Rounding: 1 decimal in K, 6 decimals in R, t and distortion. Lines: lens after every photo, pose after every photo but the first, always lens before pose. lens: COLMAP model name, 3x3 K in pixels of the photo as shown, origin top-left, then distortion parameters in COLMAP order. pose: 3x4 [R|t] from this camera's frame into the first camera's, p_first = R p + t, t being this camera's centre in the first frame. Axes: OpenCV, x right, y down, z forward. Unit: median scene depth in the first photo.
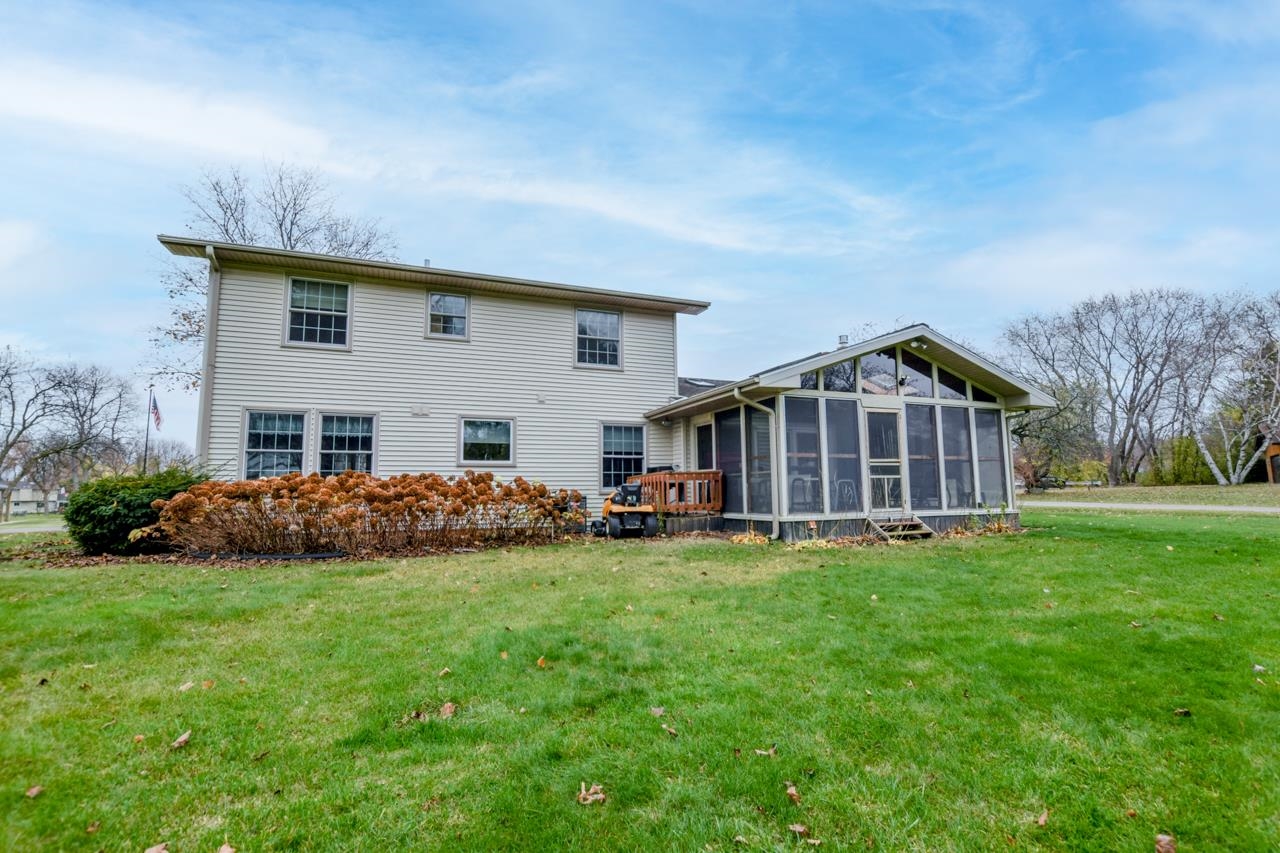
lens RADIAL K [[607.6, 0, 640.0], [0, 607.6, 426.5], [0, 0, 1]] dist [-0.002056, -0.000112]
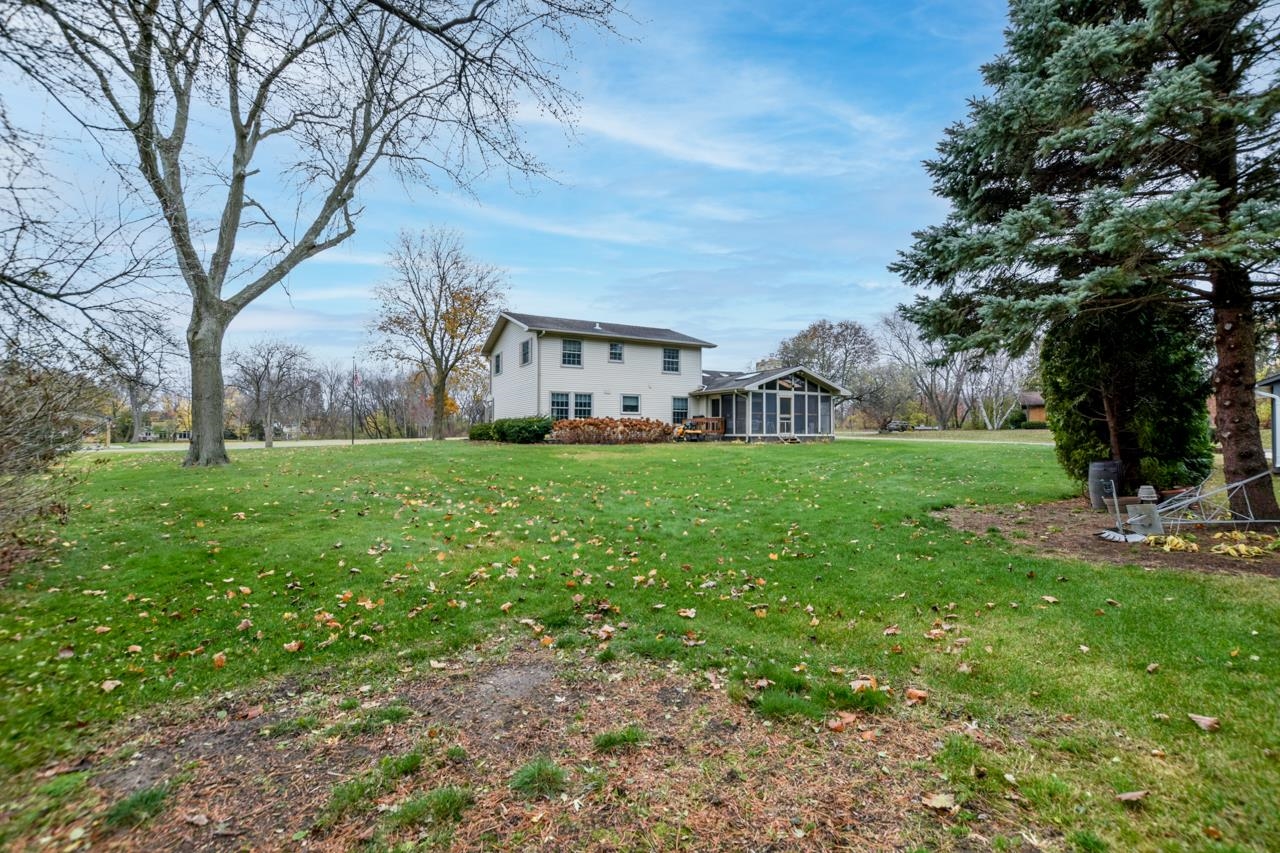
lens RADIAL K [[583.1, 0, 640.0], [0, 583.1, 426.5], [0, 0, 1]] dist [-0.011002, 0.000232]
pose [[0.993544, 0.015406, 0.112397, -0.510575], [-0.026208, 0.995107, 0.095264, -0.119955], [-0.110380, -0.097595, 0.989086, -1.439651]]
